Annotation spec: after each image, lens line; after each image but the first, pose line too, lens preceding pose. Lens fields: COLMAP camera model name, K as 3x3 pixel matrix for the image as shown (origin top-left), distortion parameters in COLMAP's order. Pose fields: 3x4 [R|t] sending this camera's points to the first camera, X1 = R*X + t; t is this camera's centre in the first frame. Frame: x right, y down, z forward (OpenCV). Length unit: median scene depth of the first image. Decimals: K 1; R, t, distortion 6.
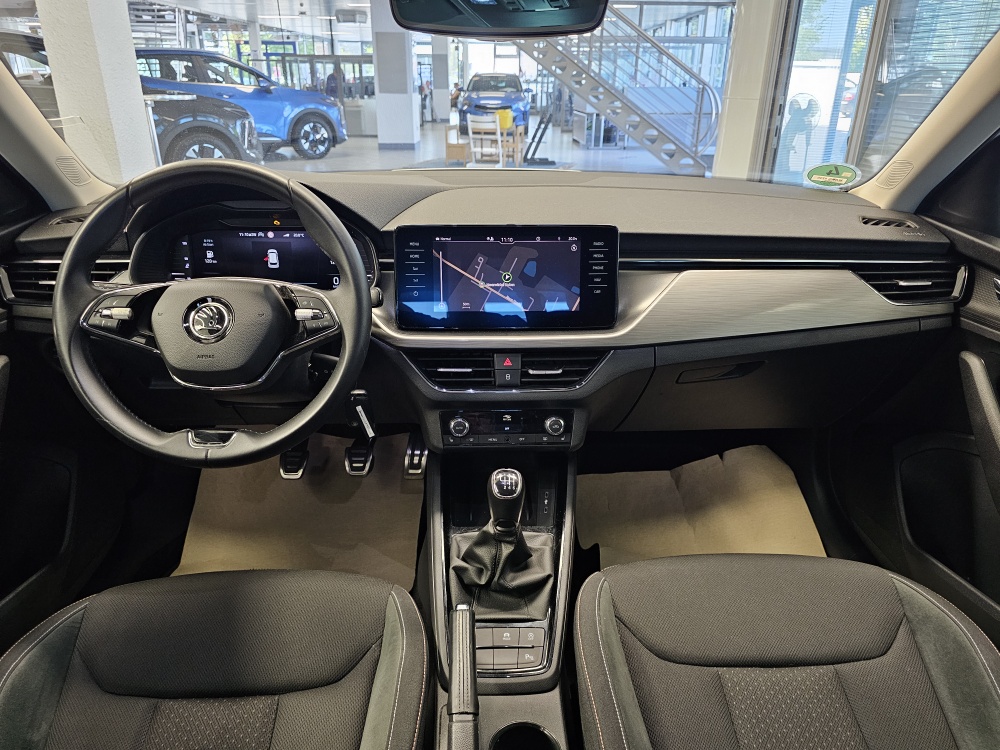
lens RADIAL K [[672.3, 0, 500.7], [0, 672.3, 368.3], [0, 0, 1]] dist [0.059902, -0.078531]
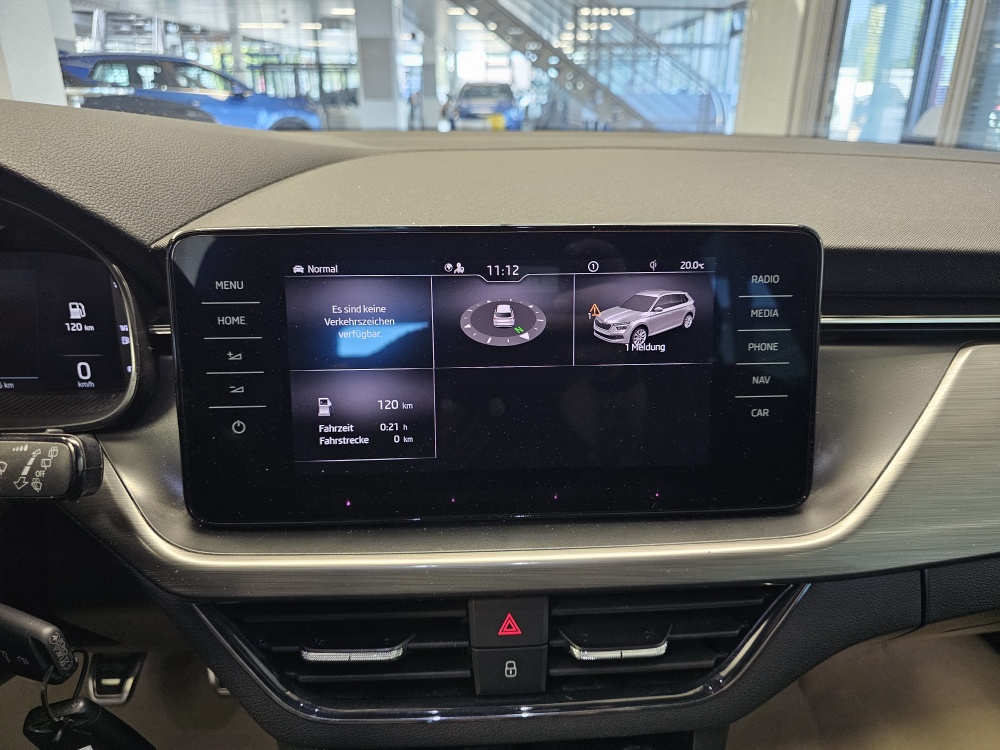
lens RADIAL K [[685.7, 0, 504.6], [0, 685.7, 376.1], [0, 0, 1]] dist [0.017773, -0.039953]
pose [[0.999853, -0.011412, 0.012826, 0.004449], [0.011553, 0.999873, -0.010989, -0.120122], [-0.012699, 0.011136, 0.999857, 0.588593]]
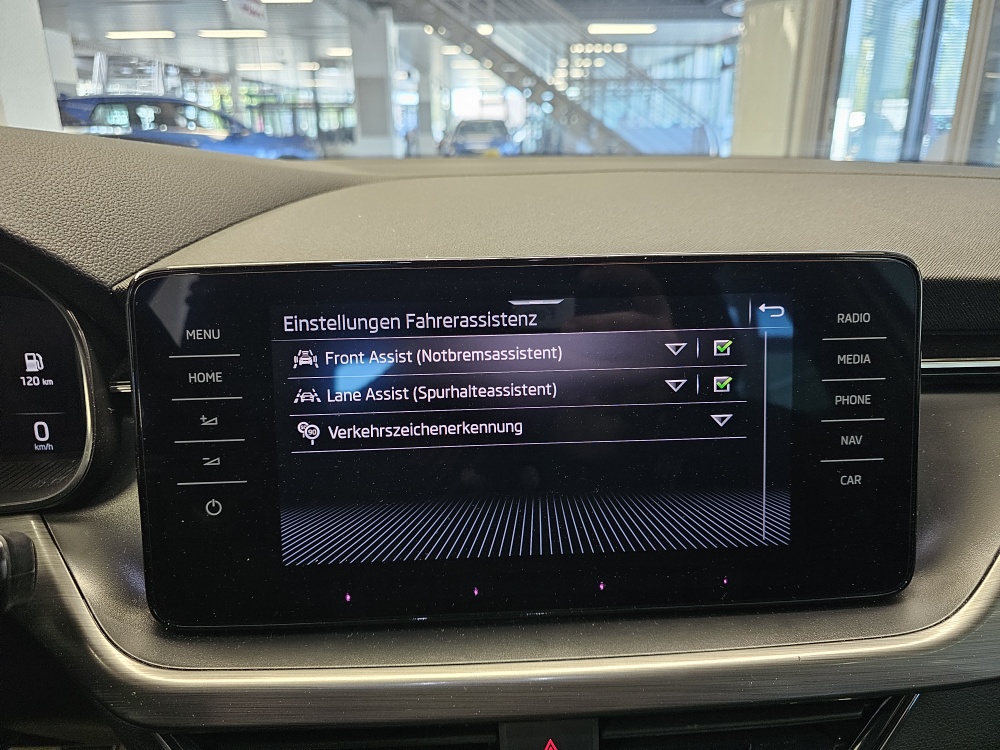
lens RADIAL K [[687.9, 0, 498.7], [0, 687.9, 372.8], [0, 0, 1]] dist [0.020021, -0.044379]
pose [[0.999683, -0.023648, 0.008609, -0.008512], [0.024138, 0.997776, -0.062133, -0.133356], [-0.007120, 0.062321, 0.998031, 0.645386]]
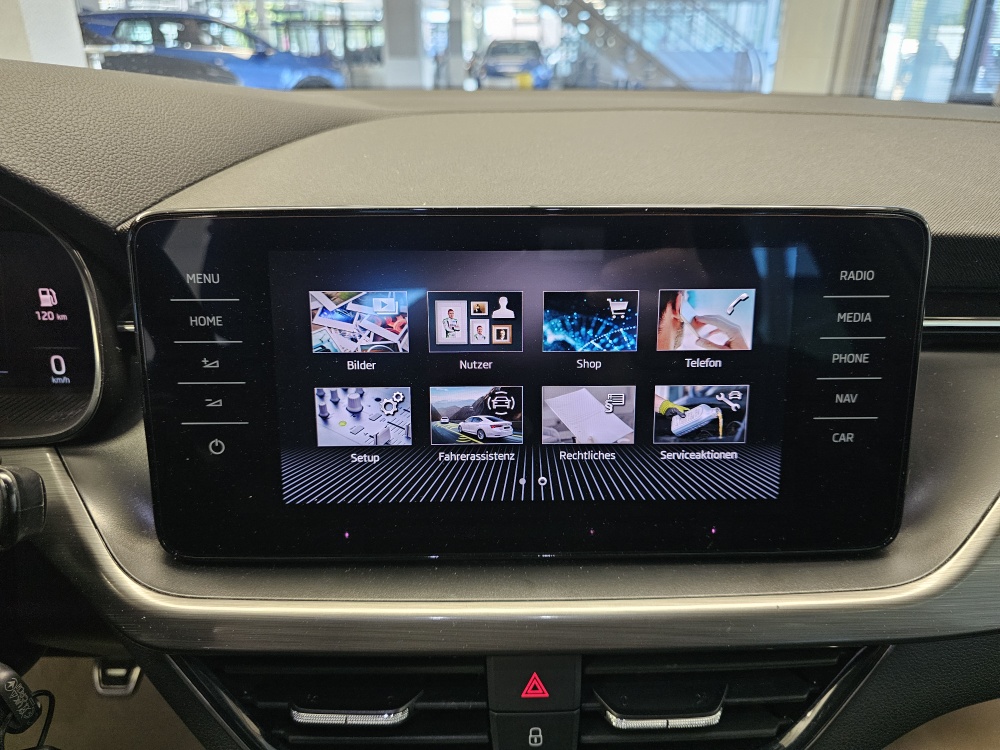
lens RADIAL K [[690.2, 0, 505.3], [0, 690.2, 373.2], [0, 0, 1]] dist [0.009104, -0.032397]
pose [[0.999777, 0.001648, -0.021038, 0.003381], [-0.000909, 0.999383, 0.035123, -0.139735], [0.021082, -0.035096, 0.999162, 0.642605]]
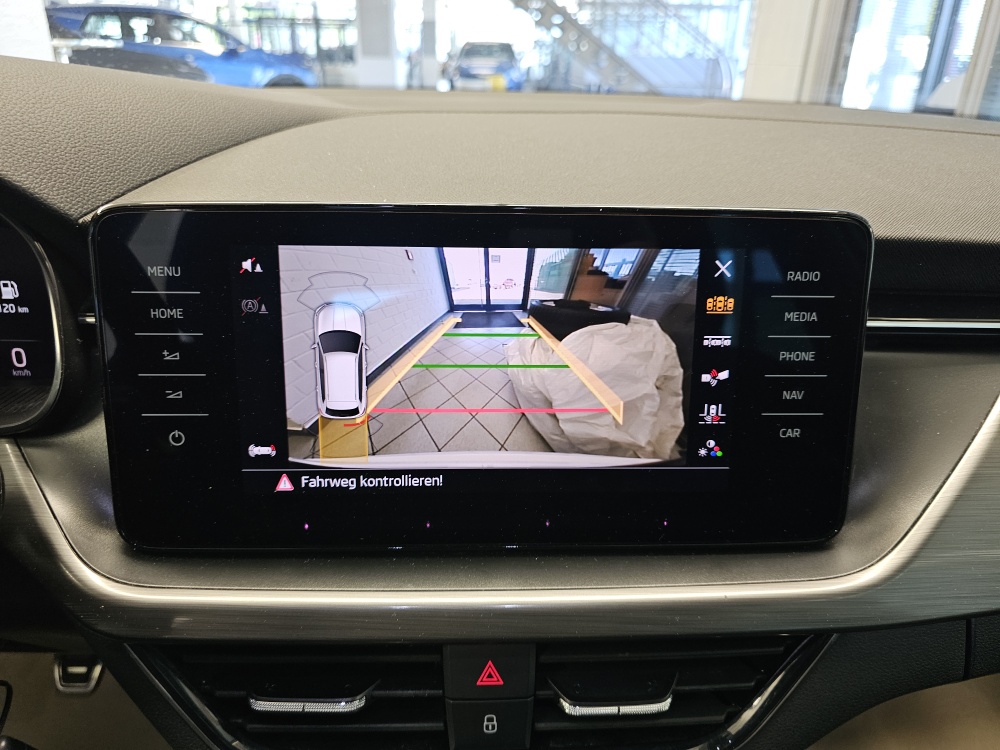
lens RADIAL K [[689.3, 0, 494.8], [0, 689.3, 374.3], [0, 0, 1]] dist [0.011767, -0.035083]
pose [[0.999935, 0.009796, 0.005913, 0.008668], [-0.009993, 0.999364, 0.034222, -0.137206], [-0.005574, -0.034279, 0.999397, 0.636897]]
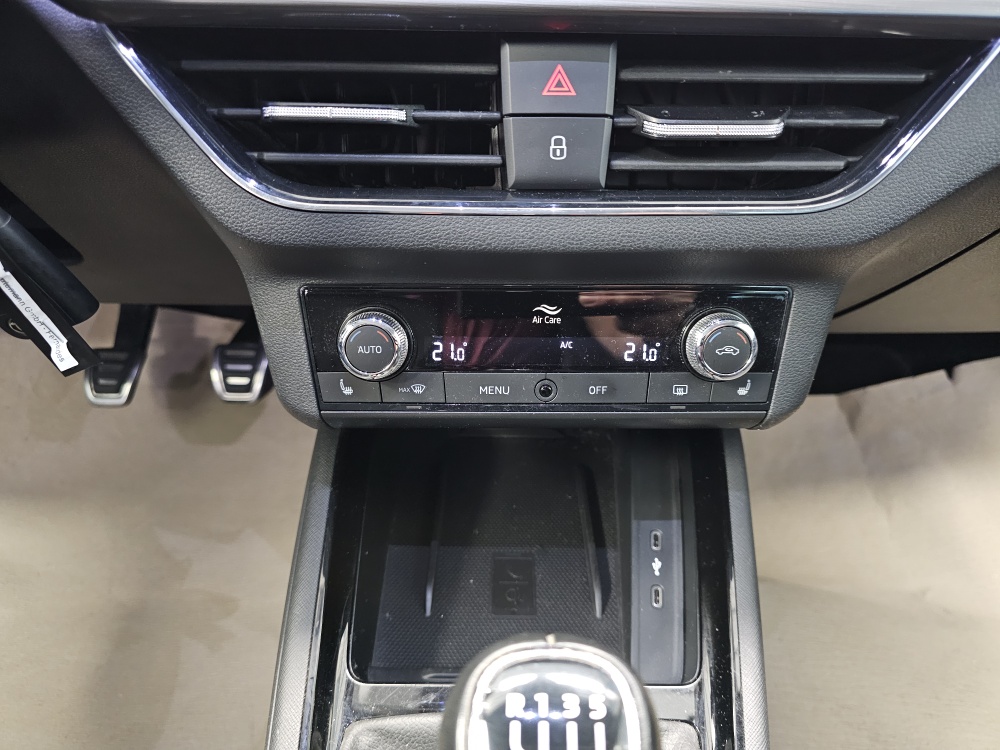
lens RADIAL K [[690.2, 0, 505.3], [0, 690.2, 373.2], [0, 0, 1]] dist [0.009104, -0.032397]
pose [[0.999577, 0.020899, -0.020223, -0.001378], [-0.016283, 0.978366, 0.206239, 0.037400], [0.024095, -0.205823, 0.978293, 0.671161]]
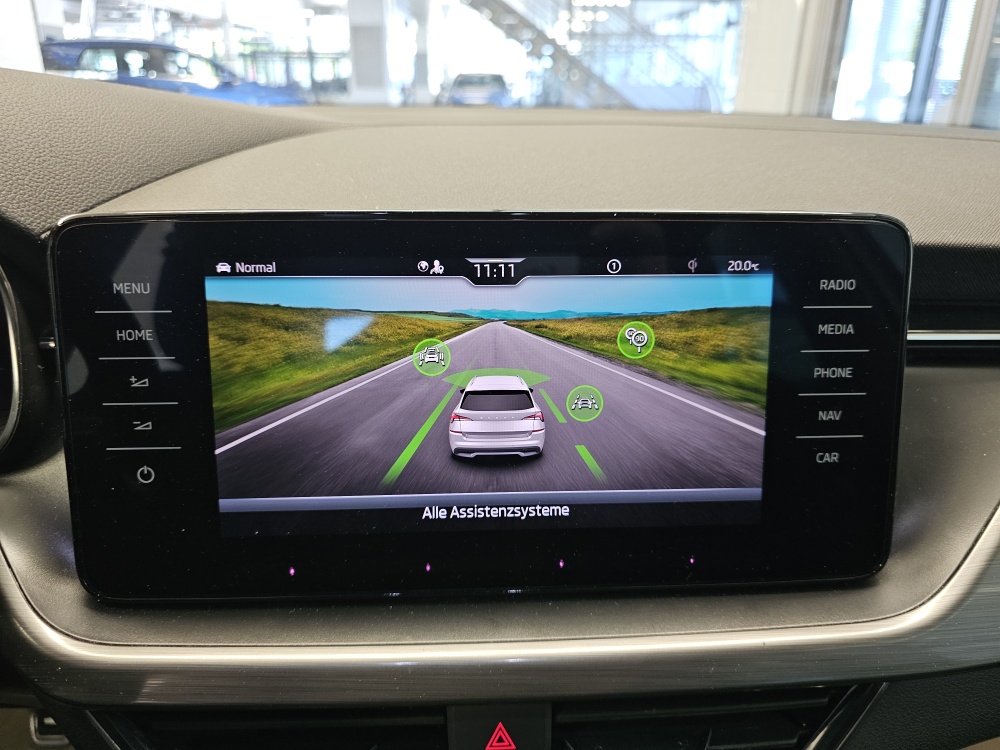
lens RADIAL K [[690.9, 0, 498.5], [0, 690.9, 368.2], [0, 0, 1]] dist [0.009645, -0.033907]
pose [[0.999854, -0.004678, 0.016456, 0.005429], [0.004865, 0.999924, -0.011363, -0.135545], [-0.016402, 0.011442, 0.999800, 0.663246]]
